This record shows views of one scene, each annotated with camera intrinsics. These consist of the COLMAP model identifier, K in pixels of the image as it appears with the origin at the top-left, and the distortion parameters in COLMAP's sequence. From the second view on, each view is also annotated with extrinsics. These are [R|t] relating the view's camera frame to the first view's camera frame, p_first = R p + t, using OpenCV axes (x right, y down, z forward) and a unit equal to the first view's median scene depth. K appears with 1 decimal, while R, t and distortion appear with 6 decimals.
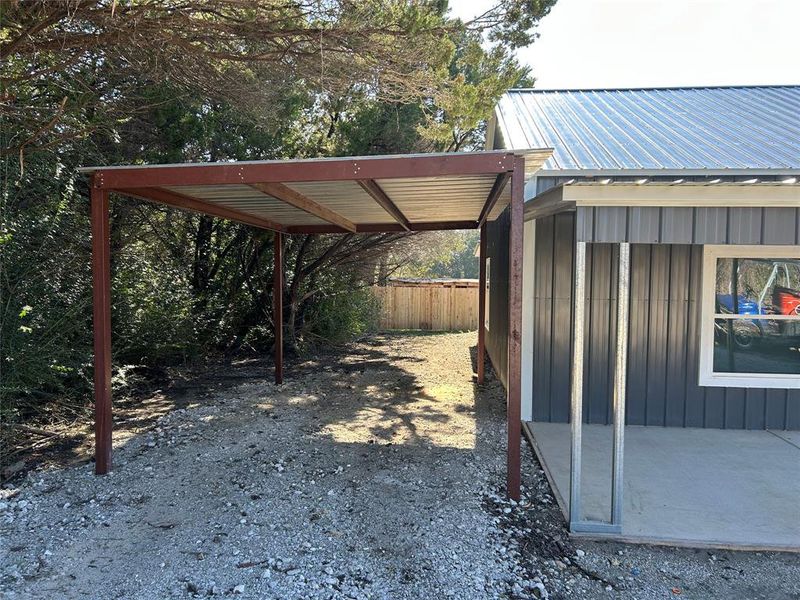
lens RADIAL K [[596.0, 0, 400.0], [0, 596.0, 300.0], [0, 0, 1]] dist [0.087447, -0.119367]
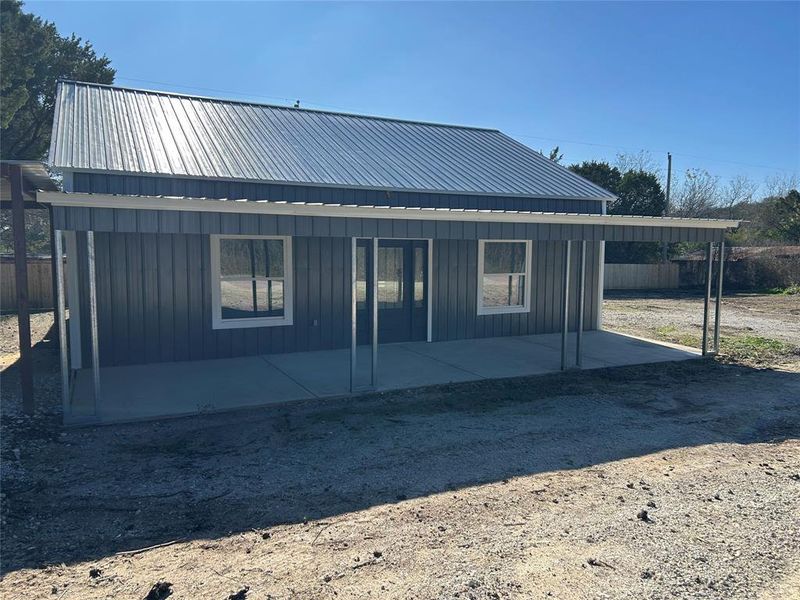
lens RADIAL K [[600.7, 0, 400.0], [0, 600.7, 300.0], [0, 0, 1]] dist [0.057774, -0.049103]
pose [[0.854495, -0.051717, 0.516878, 0.200096], [0.029396, 0.998251, 0.051284, 0.019350], [-0.518627, -0.028627, 0.854521, -0.612457]]
